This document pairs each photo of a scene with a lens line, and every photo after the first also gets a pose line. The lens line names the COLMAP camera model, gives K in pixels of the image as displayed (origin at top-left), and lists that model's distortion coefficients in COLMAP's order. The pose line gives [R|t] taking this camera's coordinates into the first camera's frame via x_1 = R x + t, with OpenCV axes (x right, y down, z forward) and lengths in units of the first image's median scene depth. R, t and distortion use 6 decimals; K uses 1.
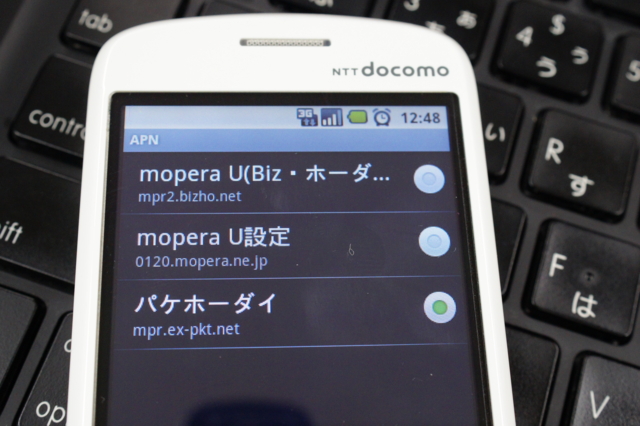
lens RADIAL K [[892.7, 0, 320.0], [0, 892.7, 213.0], [0, 0, 1]] dist [-0.010369, 0.025219]
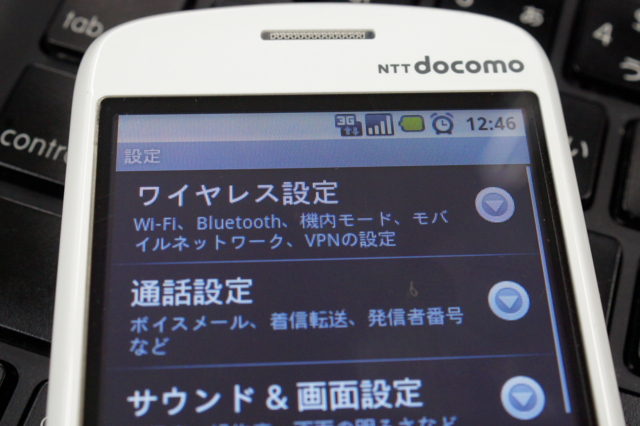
lens RADIAL K [[926.7, 0, 321.0], [0, 926.7, 203.3], [0, 0, 1]] dist [-0.022056, -0.013488]
pose [[0.999811, -0.019328, -0.001973, -0.037819], [0.019064, 0.995572, -0.092051, 0.036349], [0.003744, 0.091996, 0.995752, 0.186965]]
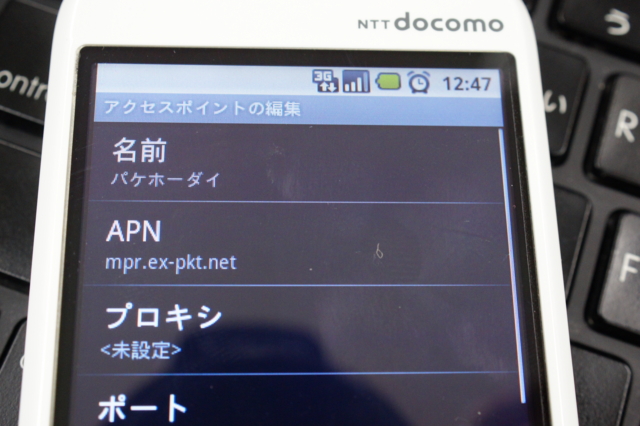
lens RADIAL K [[926.7, 0, 321.0], [0, 926.7, 203.3], [0, 0, 1]] dist [-0.022056, -0.013488]
pose [[0.999870, 0.015480, -0.004427, -0.012661], [-0.015314, 0.999258, 0.035346, -0.026960], [0.004971, -0.035274, 0.999365, 0.167840]]
